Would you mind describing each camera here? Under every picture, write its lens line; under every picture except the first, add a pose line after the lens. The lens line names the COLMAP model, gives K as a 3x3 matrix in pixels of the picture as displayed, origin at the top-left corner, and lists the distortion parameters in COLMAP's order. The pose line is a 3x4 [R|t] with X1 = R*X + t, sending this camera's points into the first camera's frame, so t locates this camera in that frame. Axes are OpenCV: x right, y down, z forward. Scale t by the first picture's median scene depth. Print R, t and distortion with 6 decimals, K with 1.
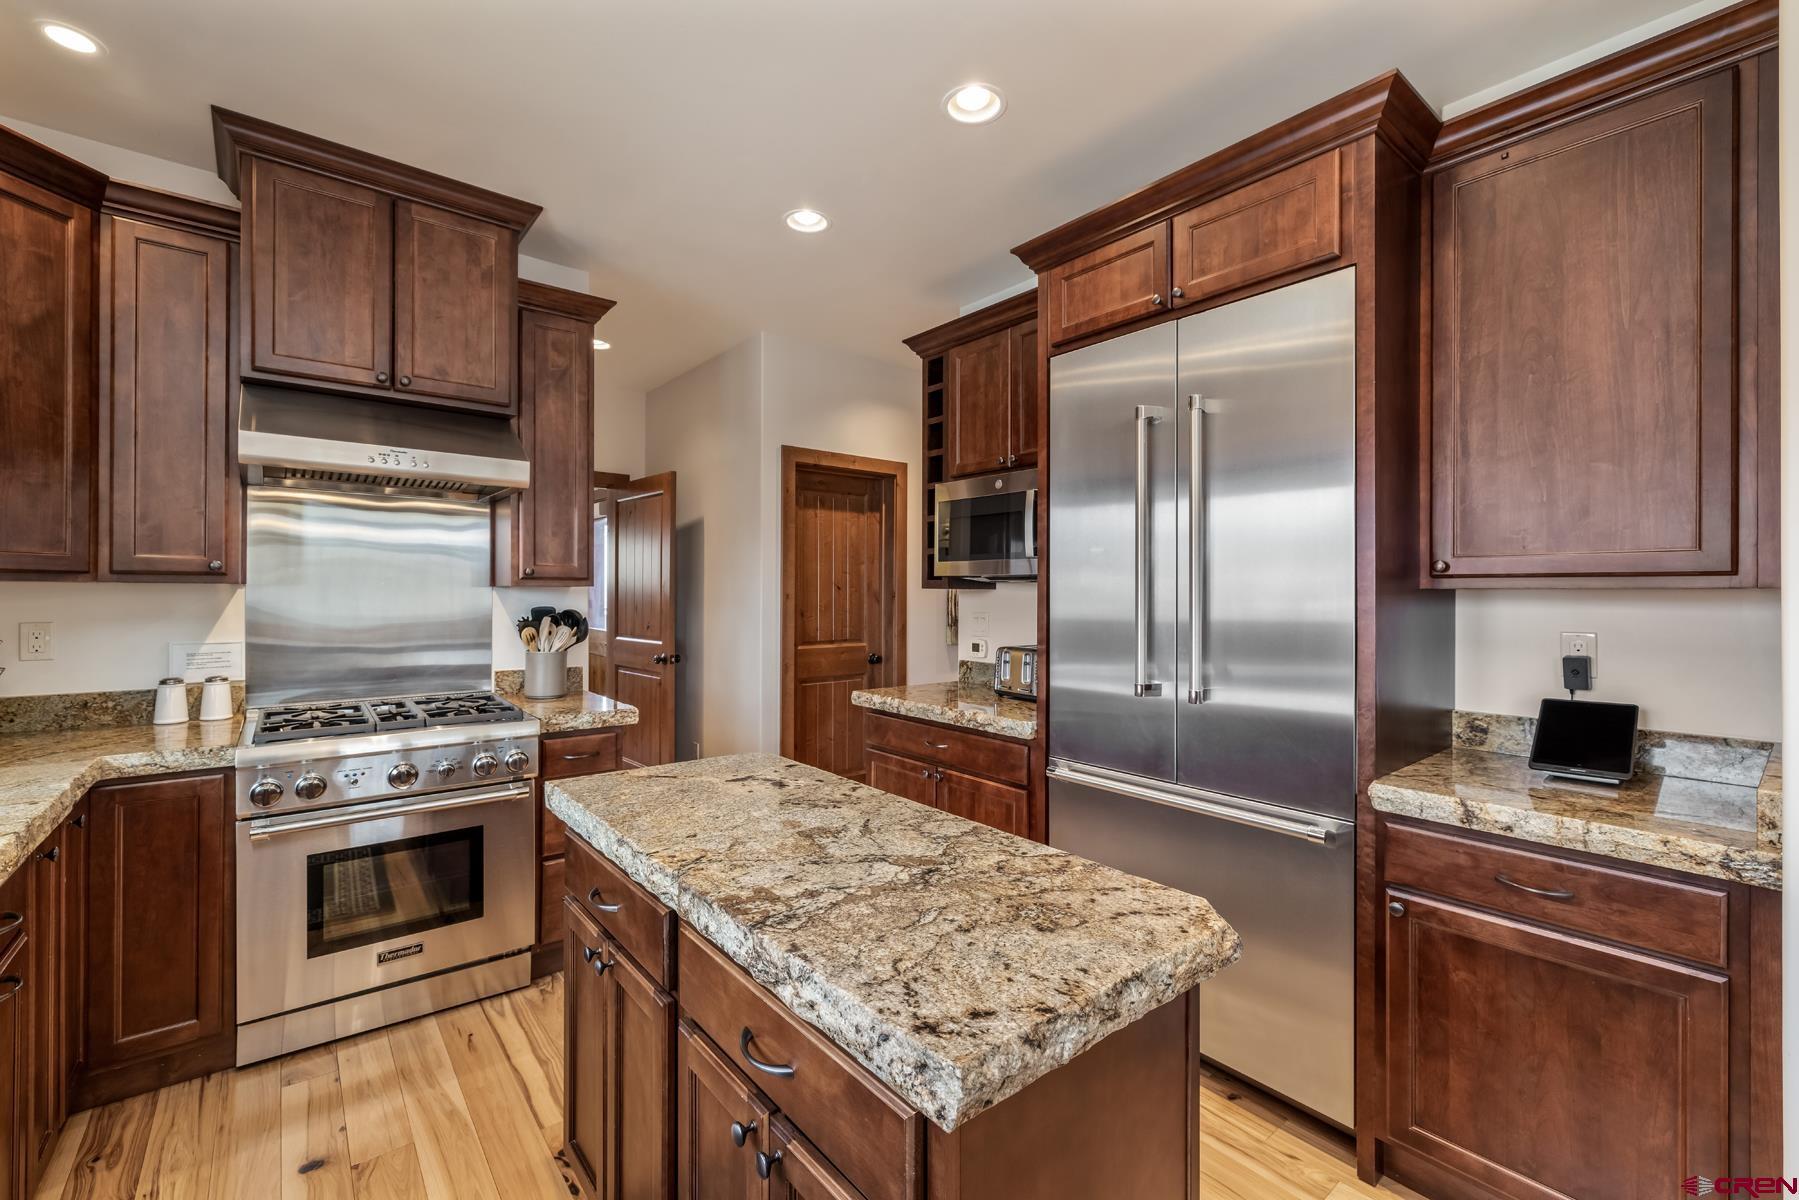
lens RADIAL K [[756.3, 0, 893.5], [0, 756.3, 591.9], [0, 0, 1]] dist [0.000485, -0.000119]
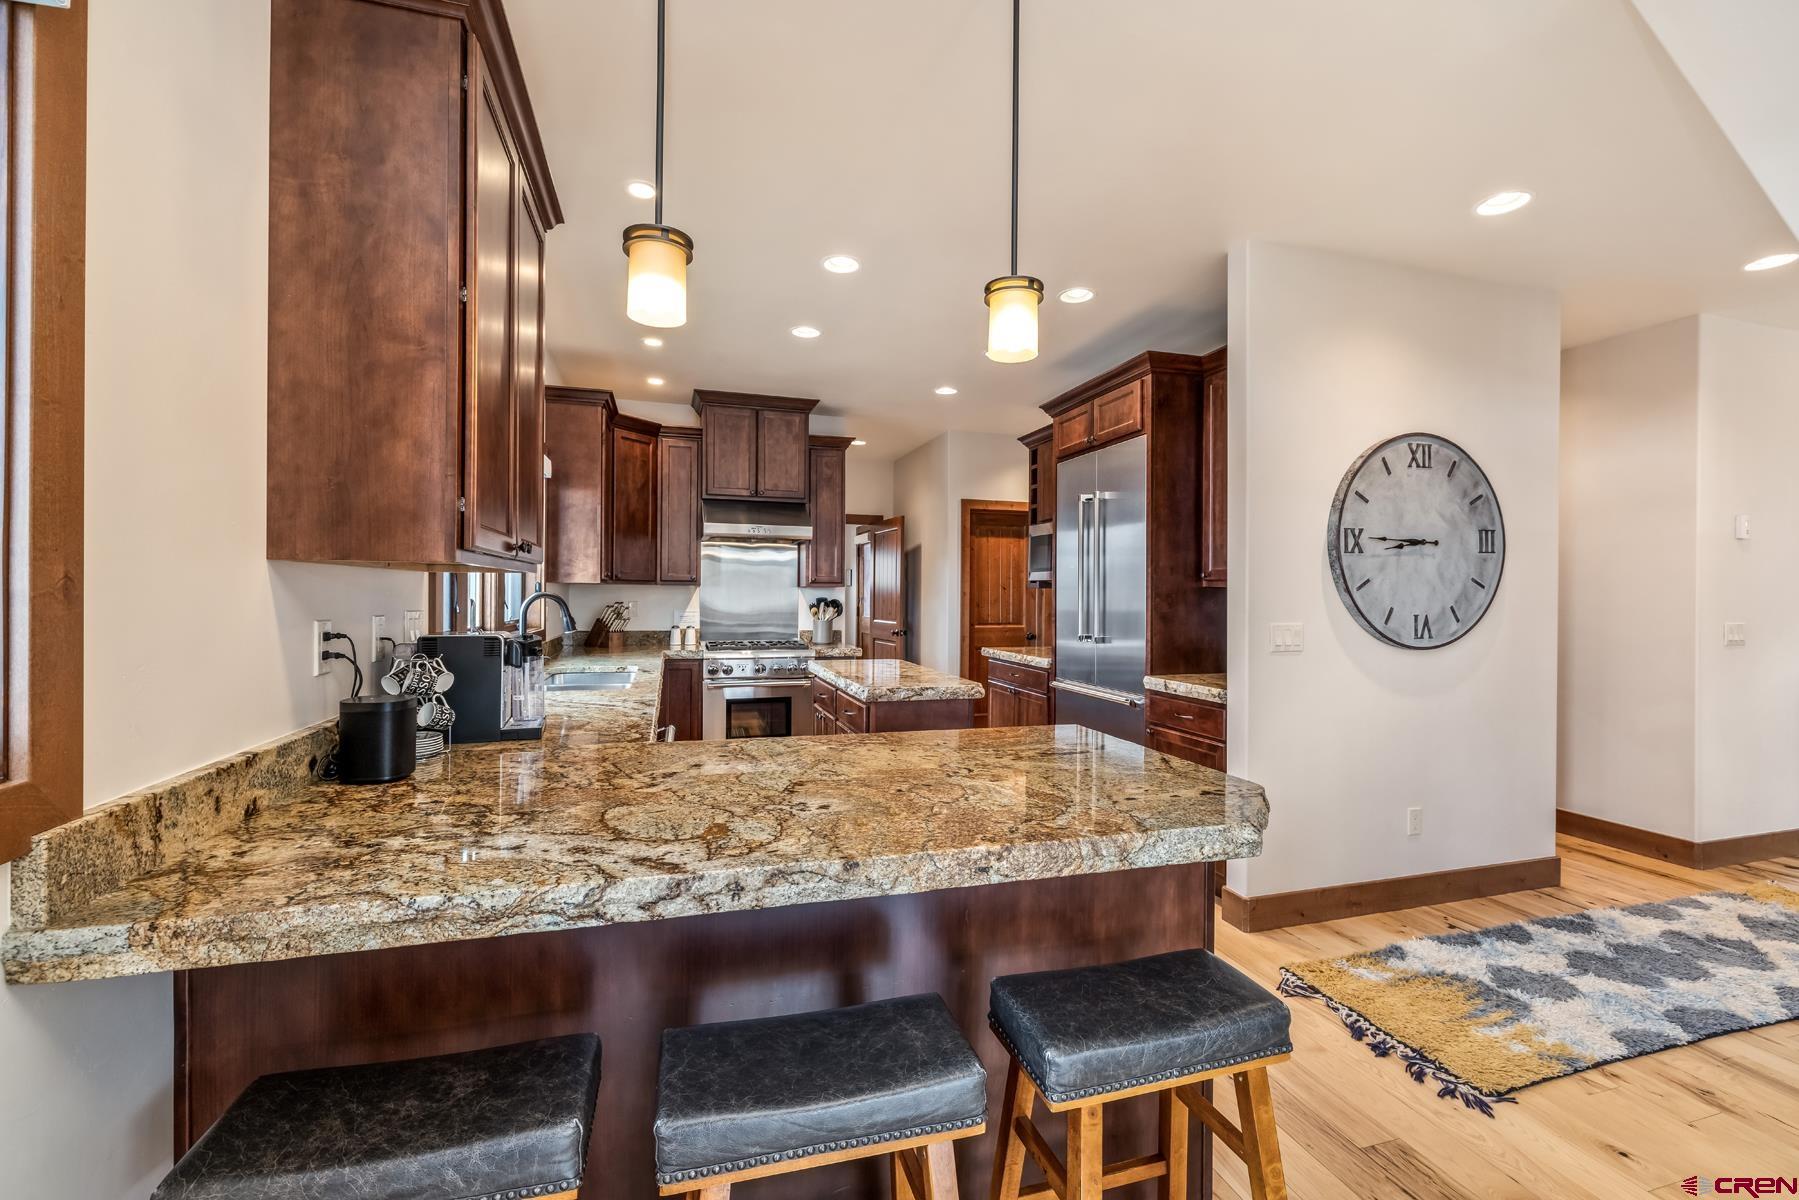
lens RADIAL K [[756.3, 0, 893.5], [0, 756.3, 591.9], [0, 0, 1]] dist [0.000485, -0.000119]
pose [[0.924024, 0.002533, -0.382326, 0.544997], [-0.004096, 0.999986, -0.003275, 0.013588], [0.382313, 0.004592, 0.924022, -0.875441]]
